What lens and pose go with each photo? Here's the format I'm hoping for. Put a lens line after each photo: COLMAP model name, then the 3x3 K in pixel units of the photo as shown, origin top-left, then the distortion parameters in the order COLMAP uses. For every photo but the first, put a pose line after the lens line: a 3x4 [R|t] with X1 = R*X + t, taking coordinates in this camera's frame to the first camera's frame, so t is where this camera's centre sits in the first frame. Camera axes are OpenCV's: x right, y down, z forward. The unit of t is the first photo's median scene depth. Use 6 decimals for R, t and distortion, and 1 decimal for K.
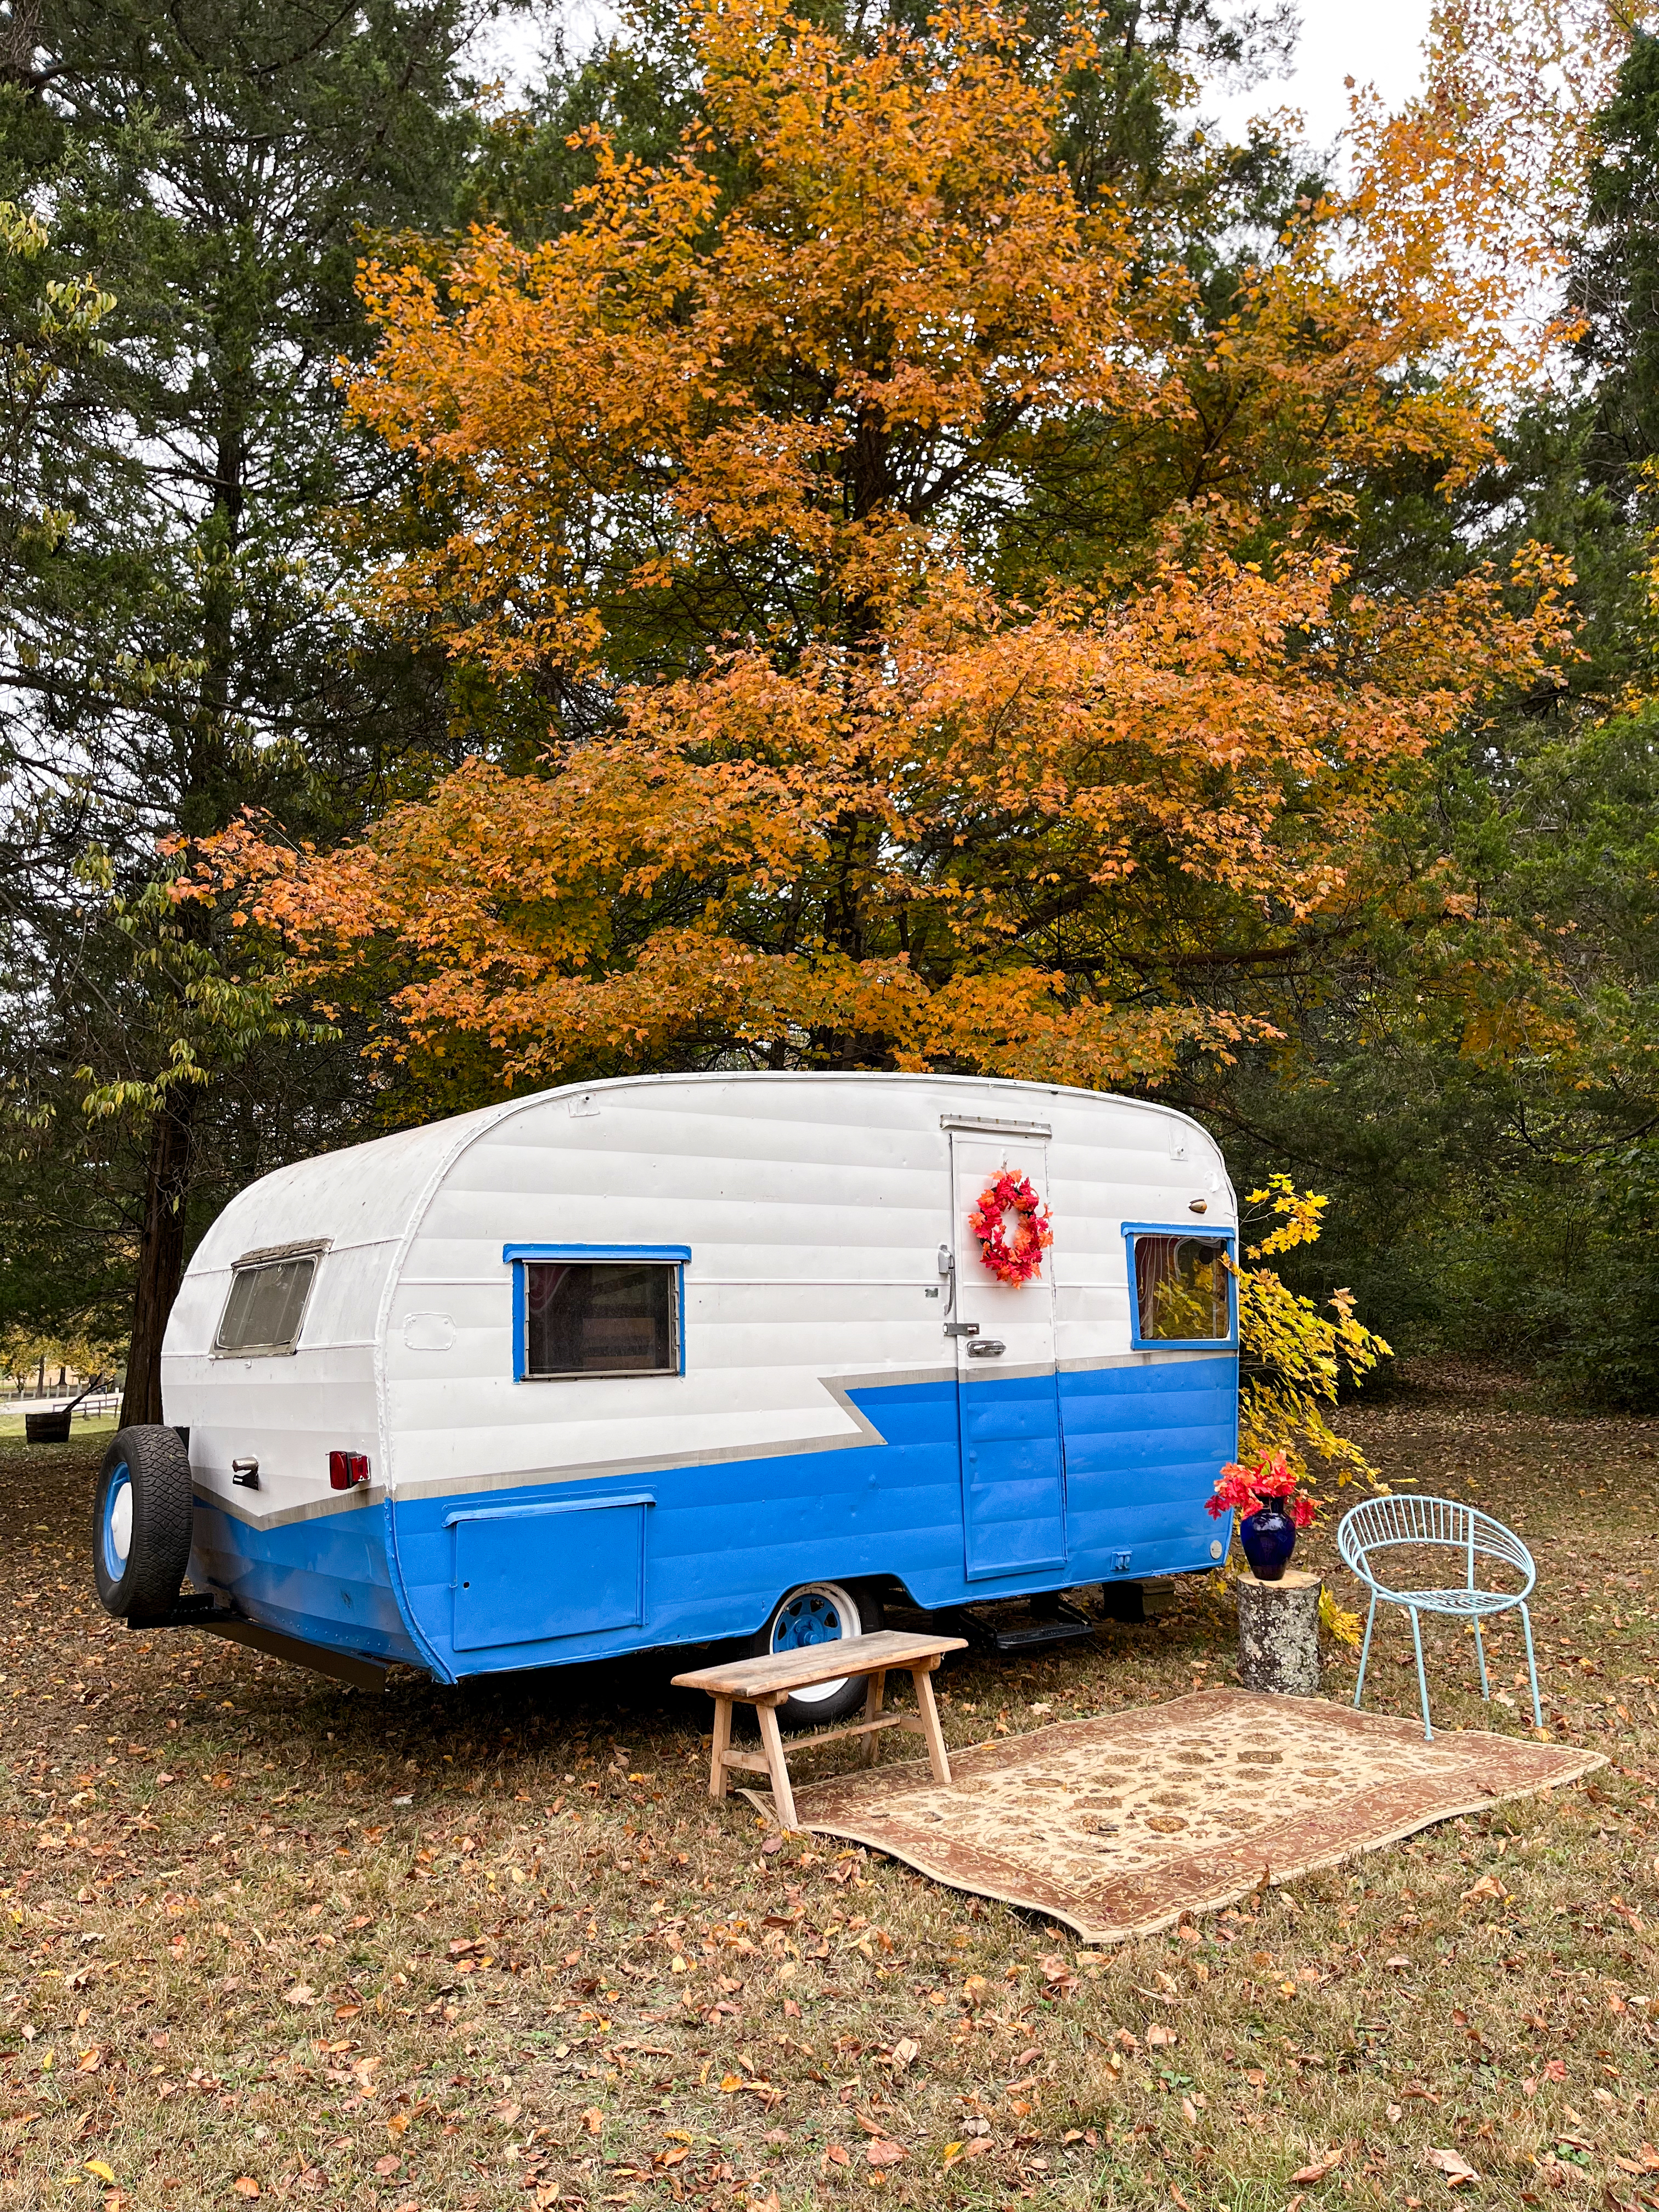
lens RADIAL K [[1656.3, 0, 829.5], [0, 1656.3, 1106.0], [0, 0, 1]] dist [0.083389, -0.084926]
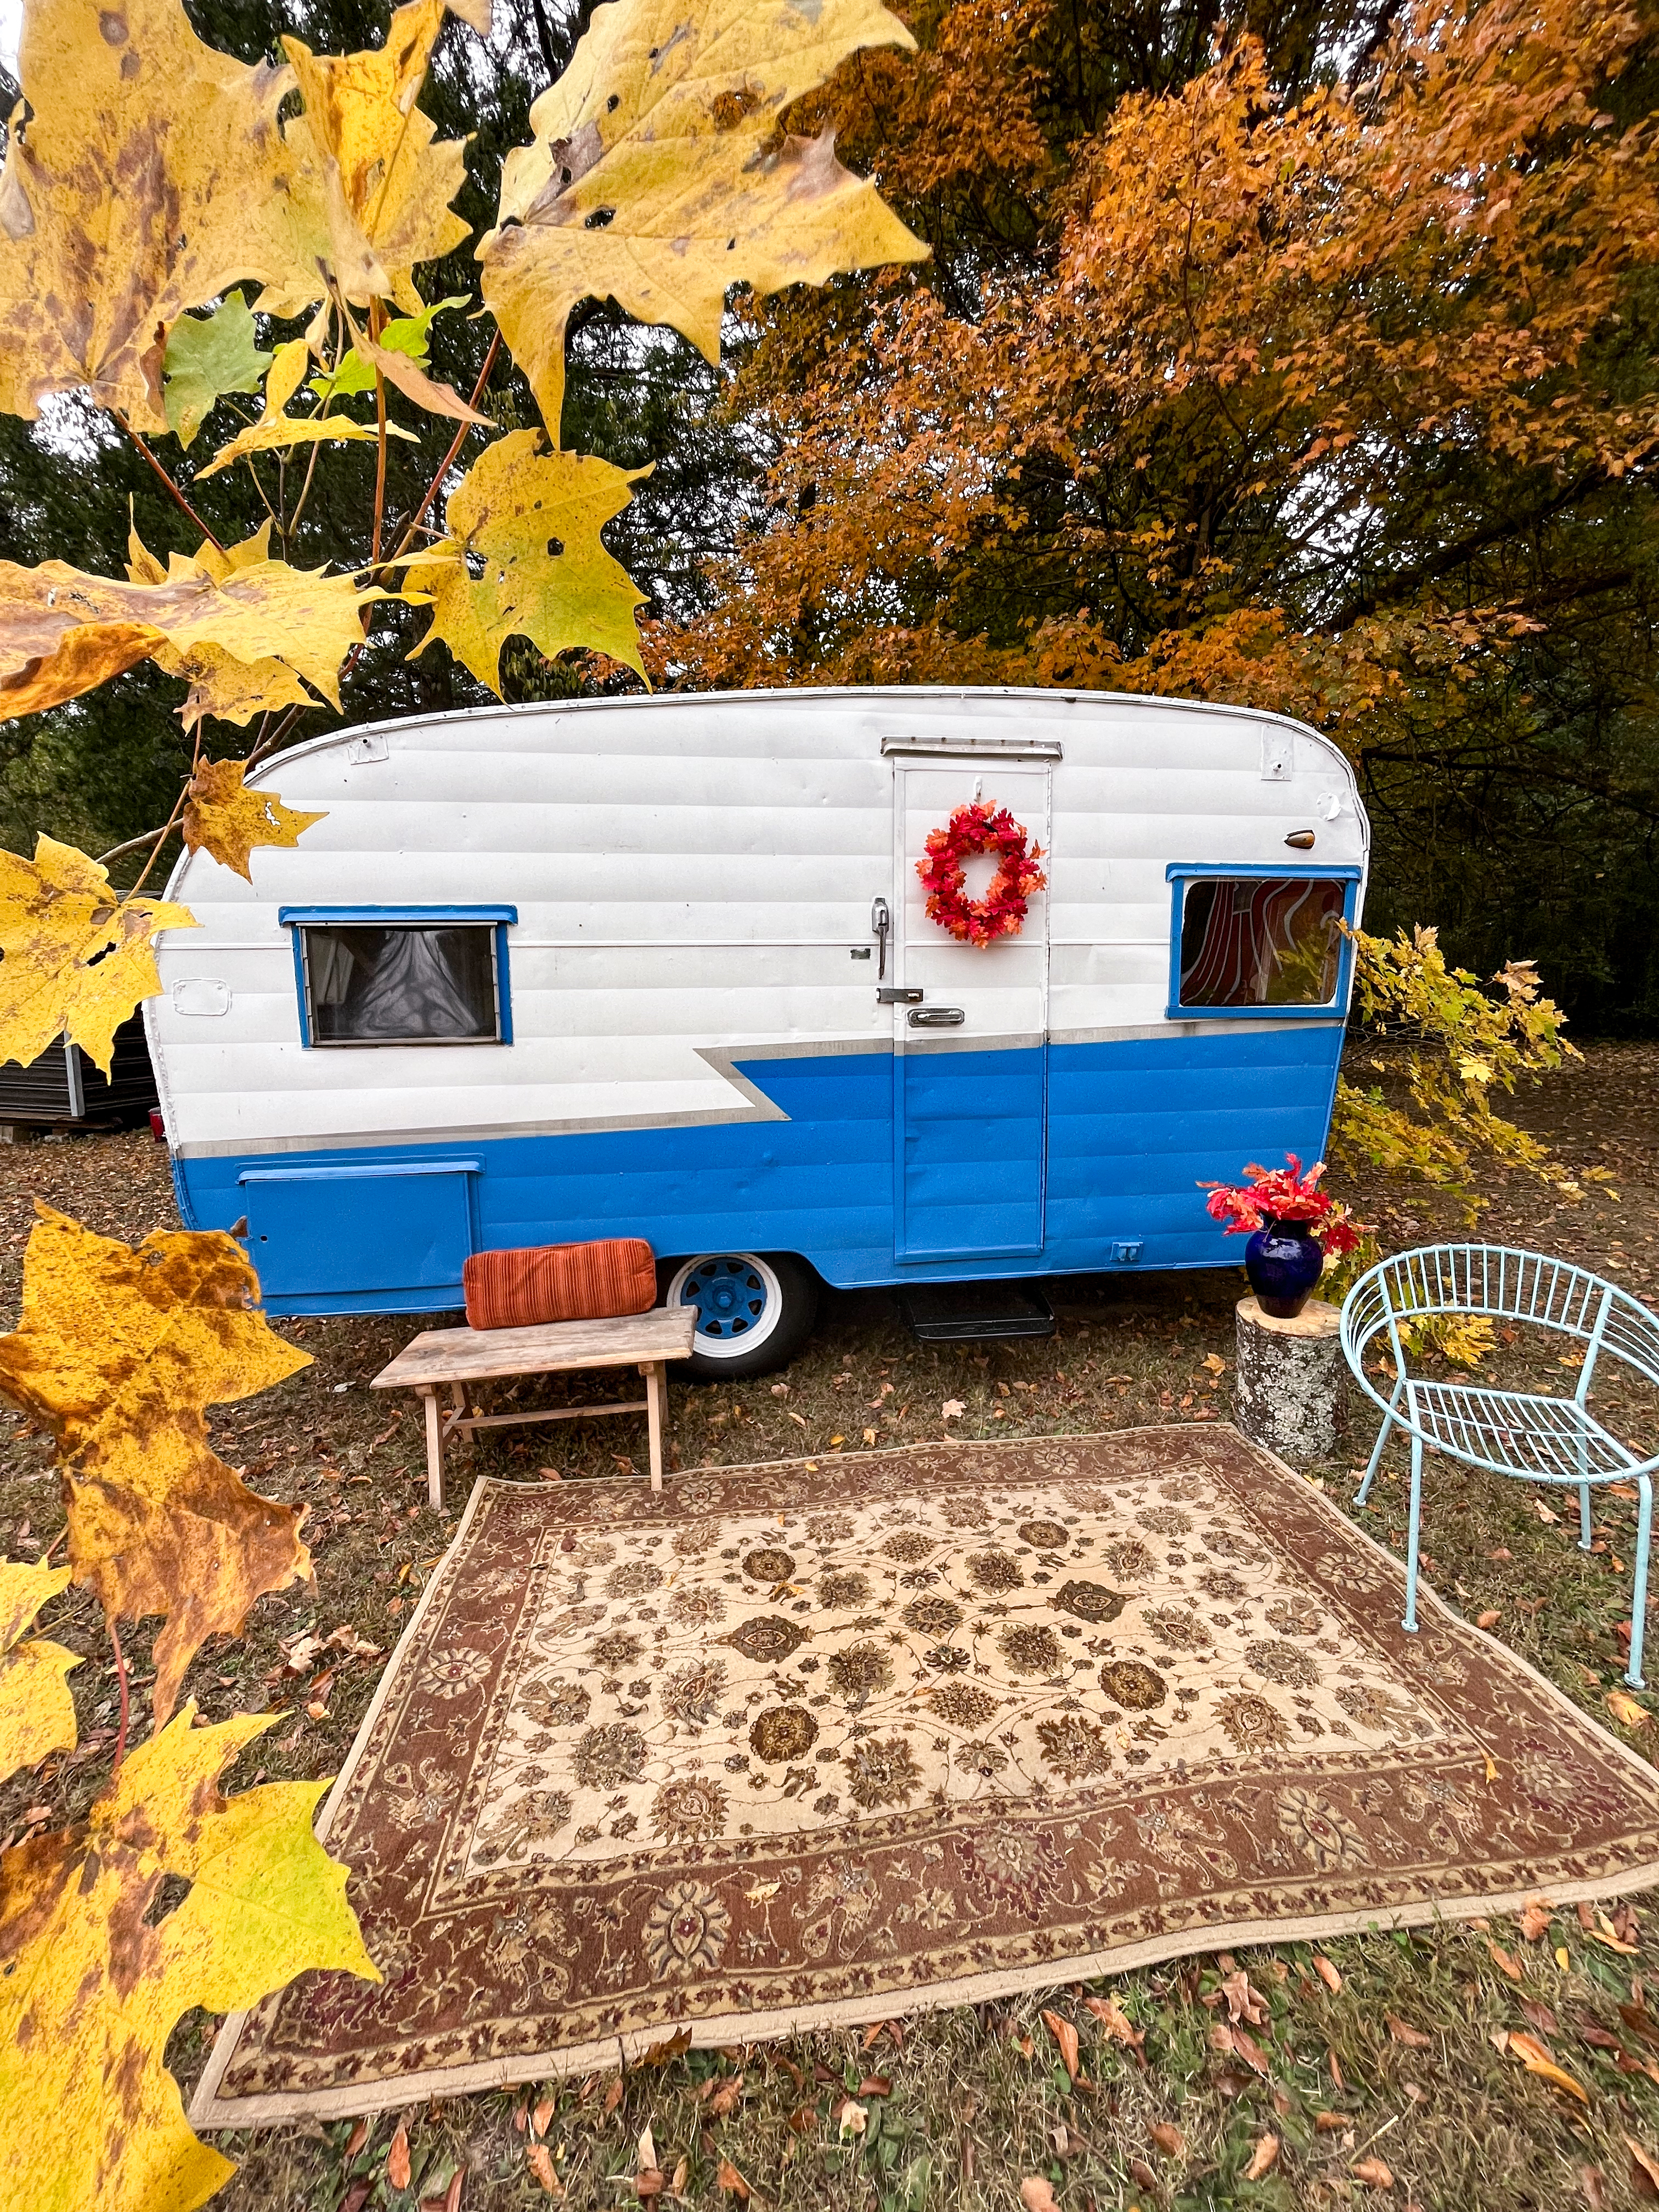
lens RADIAL K [[878.6, 0, 829.5], [0, 878.6, 1106.0], [0, 0, 1]] dist [-0.000167, -0.000244]
pose [[0.866177, 0.070124, -0.494793, 0.282105], [0.065860, 0.965452, 0.252122, 0.072512], [0.495378, -0.250970, 0.831634, 0.588259]]
